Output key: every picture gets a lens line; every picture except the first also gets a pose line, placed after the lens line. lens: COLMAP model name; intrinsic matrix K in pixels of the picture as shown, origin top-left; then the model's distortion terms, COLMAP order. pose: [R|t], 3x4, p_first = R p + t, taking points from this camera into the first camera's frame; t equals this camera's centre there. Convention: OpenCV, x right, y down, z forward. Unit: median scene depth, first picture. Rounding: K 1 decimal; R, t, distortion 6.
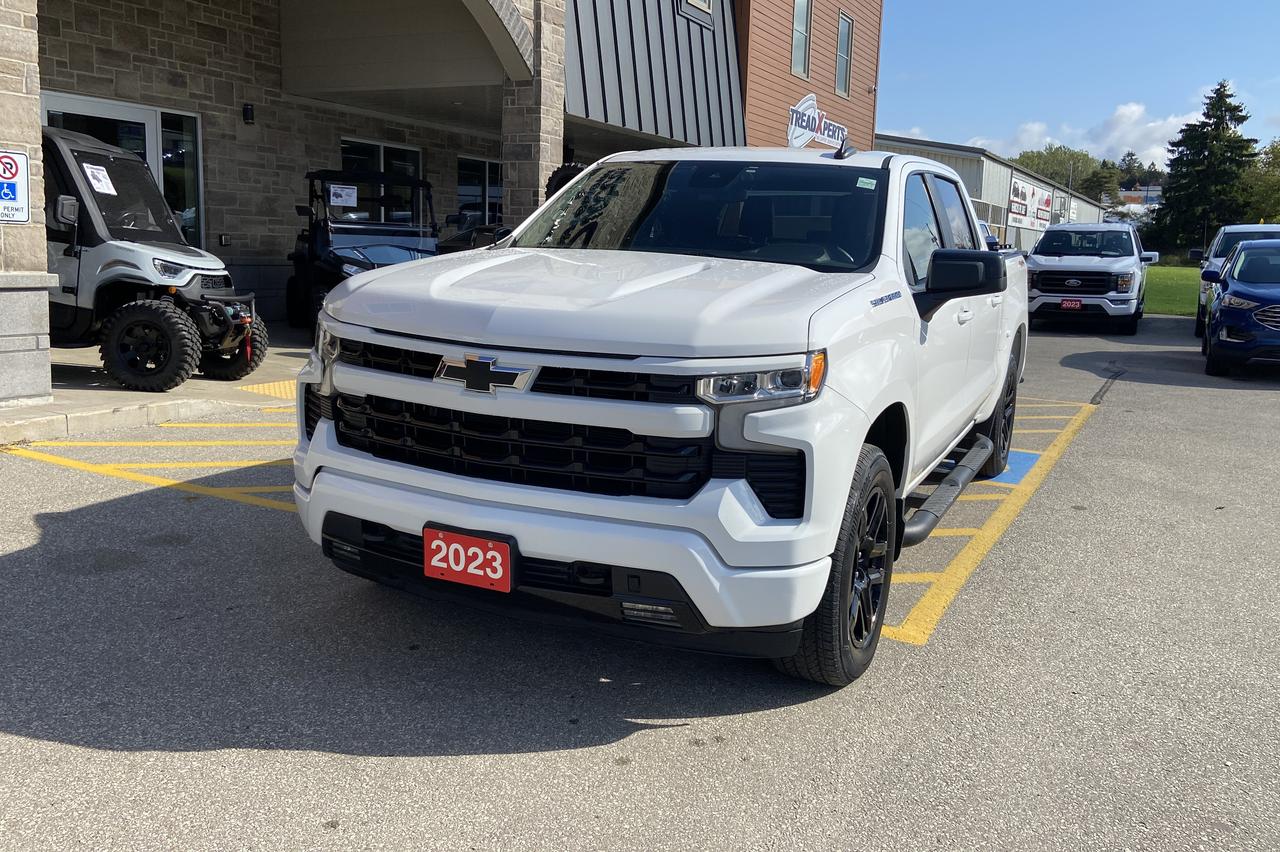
lens RADIAL K [[1067.1, 0, 640.4], [0, 1067.1, 410.1], [0, 0, 1]] dist [0.052274, -0.012606]
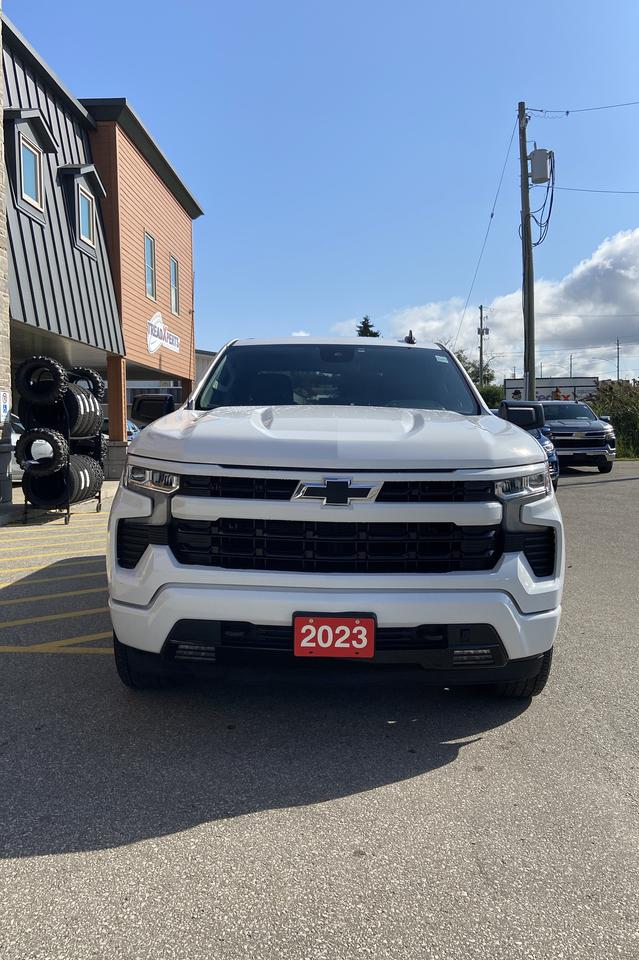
lens RADIAL K [[806.4, 0, 319.5], [0, 806.4, 480.0], [0, 0, 1]] dist [0.054393, 0.004734]
pose [[0.909907, -0.059358, 0.410543, -0.570467], [0.095417, 0.993120, -0.067888, 0.017306], [-0.403688, 0.100945, 0.909311, 0.109711]]
